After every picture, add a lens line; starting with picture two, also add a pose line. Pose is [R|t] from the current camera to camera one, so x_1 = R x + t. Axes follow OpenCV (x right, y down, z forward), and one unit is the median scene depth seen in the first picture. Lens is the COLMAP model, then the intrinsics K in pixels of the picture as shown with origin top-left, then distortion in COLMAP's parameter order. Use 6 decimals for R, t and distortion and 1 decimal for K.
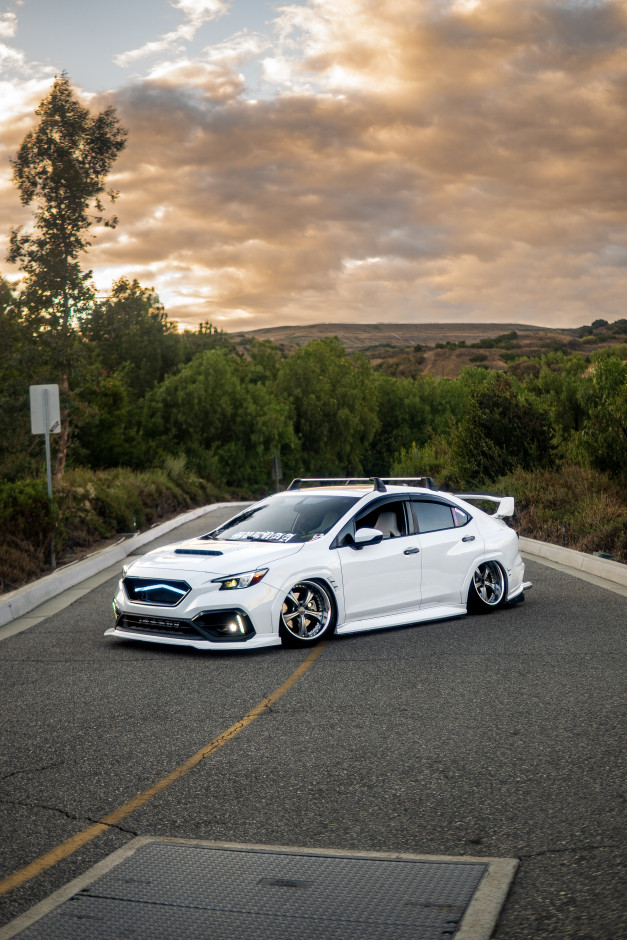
lens RADIAL K [[1272.2, 0, 313.5], [0, 1272.2, 470.0], [0, 0, 1]] dist [-0.214102, 0.009270]
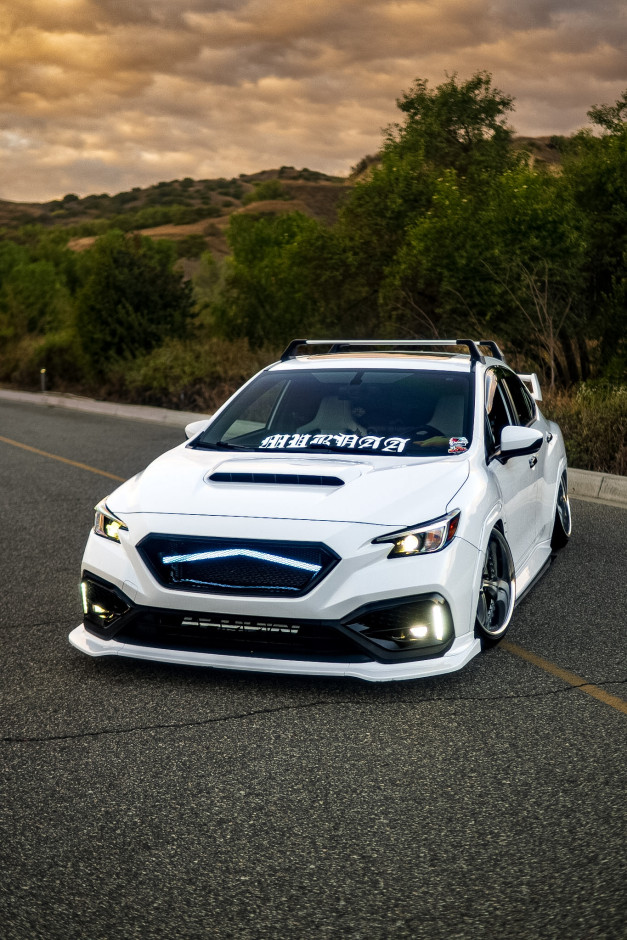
lens RADIAL K [[1272.2, 0, 313.5], [0, 1272.2, 470.0], [0, 0, 1]] dist [-0.214102, 0.009270]
pose [[0.910487, -0.025212, 0.412769, -0.290992], [-0.015126, 0.995442, 0.094166, 0.013383], [-0.413262, -0.091980, 0.905955, 0.540166]]
